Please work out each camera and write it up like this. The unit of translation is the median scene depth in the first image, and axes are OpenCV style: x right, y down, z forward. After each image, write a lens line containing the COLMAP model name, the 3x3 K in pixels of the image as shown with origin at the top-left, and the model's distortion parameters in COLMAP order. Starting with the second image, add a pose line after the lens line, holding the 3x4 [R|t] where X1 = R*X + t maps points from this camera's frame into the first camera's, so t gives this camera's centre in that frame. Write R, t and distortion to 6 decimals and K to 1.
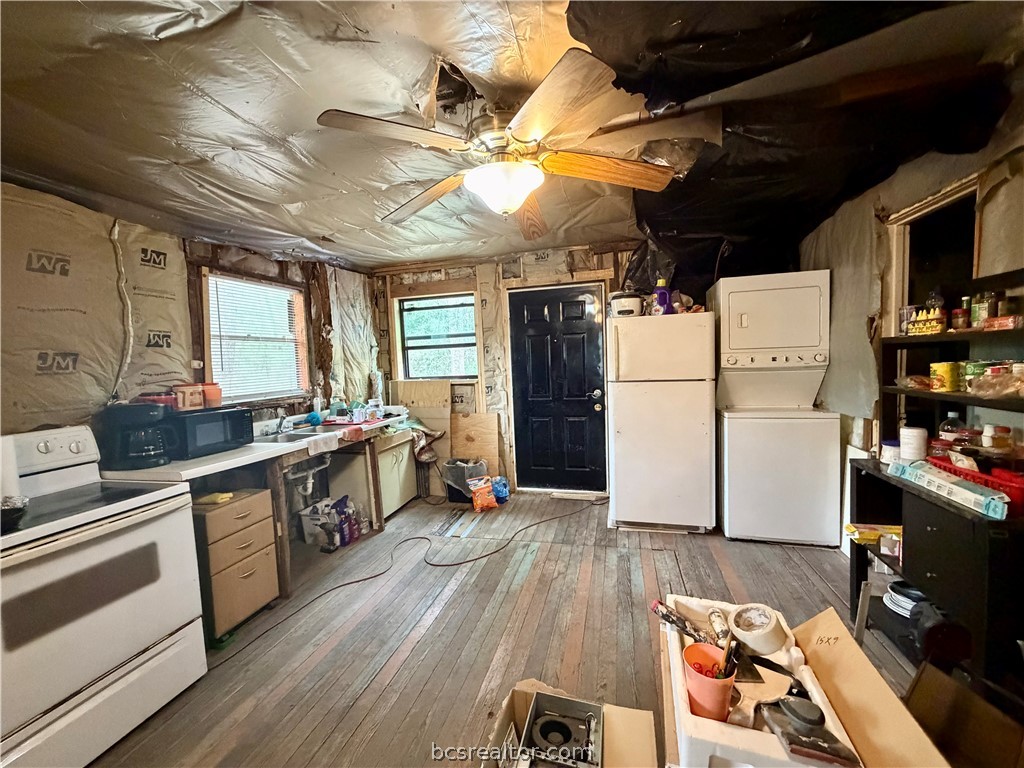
lens RADIAL K [[410.4, 0, 512.0], [0, 410.4, 384.0], [0, 0, 1]] dist [0.001406, -0.000167]
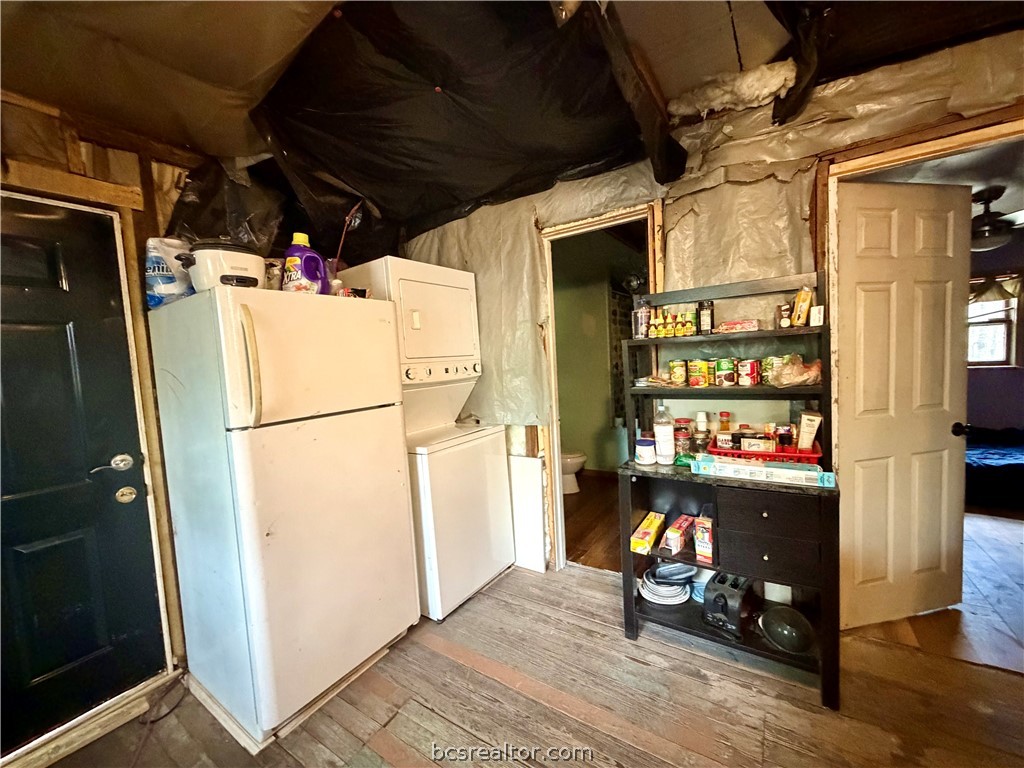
lens RADIAL K [[410.4, 0, 512.0], [0, 410.4, 384.0], [0, 0, 1]] dist [0.001406, -0.000167]
pose [[0.327226, -0.048446, 0.943703, -0.084629], [0.103667, 0.994497, 0.015107, -0.031760], [-0.939242, 0.092887, 0.330448, 0.597039]]
